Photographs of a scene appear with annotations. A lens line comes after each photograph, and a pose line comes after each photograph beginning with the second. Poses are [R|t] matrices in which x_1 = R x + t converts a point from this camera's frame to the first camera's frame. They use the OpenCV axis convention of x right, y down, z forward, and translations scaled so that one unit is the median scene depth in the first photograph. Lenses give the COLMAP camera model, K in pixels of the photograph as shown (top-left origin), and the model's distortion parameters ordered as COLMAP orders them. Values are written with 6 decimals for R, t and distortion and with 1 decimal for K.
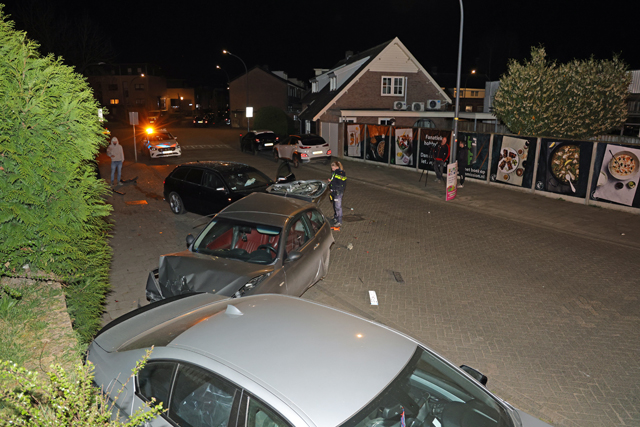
lens RADIAL K [[444.3, 0, 323.1], [0, 444.3, 216.6], [0, 0, 1]] dist [-0.081380, 0.054248]
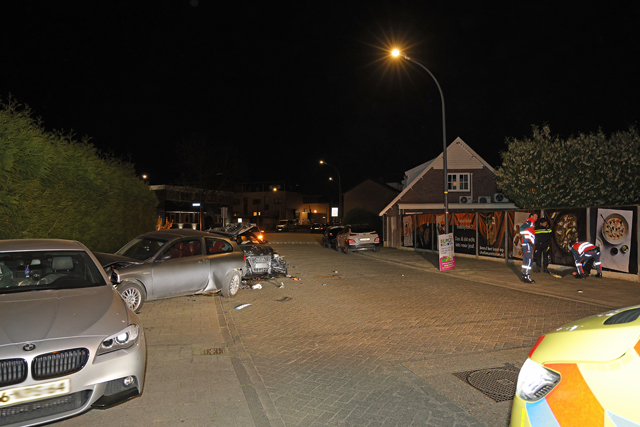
lens RADIAL K [[444.3, 0, 323.1], [0, 444.3, 216.6], [0, 0, 1]] dist [-0.081380, 0.054248]
pose [[0.947865, -0.015717, -0.318284, 0.302002], [-0.067479, 0.966235, -0.248669, 0.098417], [0.311446, 0.257182, 0.914800, -0.040378]]
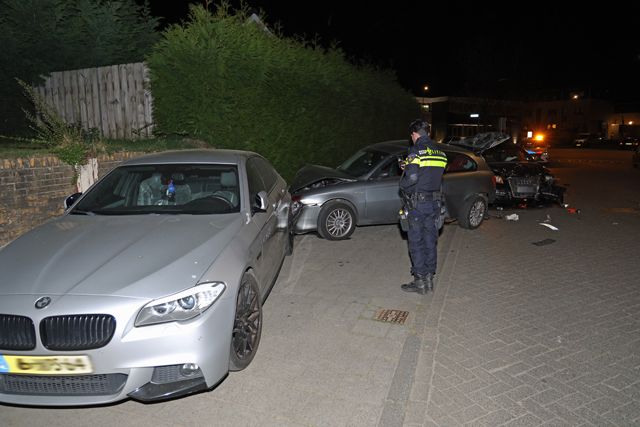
lens RADIAL K [[444.3, 0, 323.1], [0, 444.3, 216.6], [0, 0, 1]] dist [-0.081380, 0.054248]
pose [[0.579417, 0.132084, -0.804257, 0.274944], [-0.189840, 0.981511, 0.024427, 0.070268], [0.792614, 0.138526, 0.593779, 0.088382]]
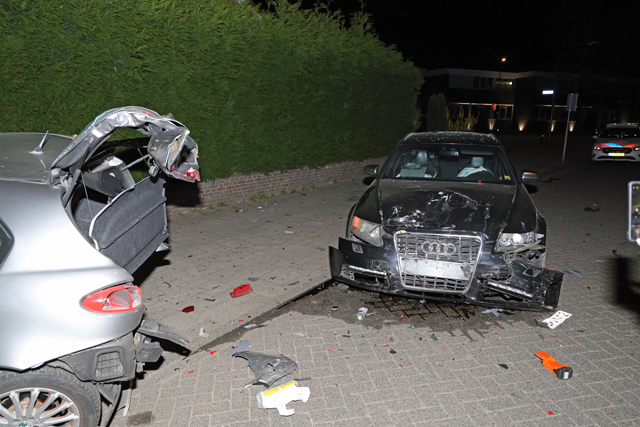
lens RADIAL K [[444.3, 0, 323.1], [0, 444.3, 216.6], [0, 0, 1]] dist [-0.081380, 0.054248]
pose [[0.400486, 0.201670, -0.893835, 0.128596], [-0.233687, 0.965702, 0.113180, -0.034511], [0.886003, 0.163551, 0.433878, 0.483177]]
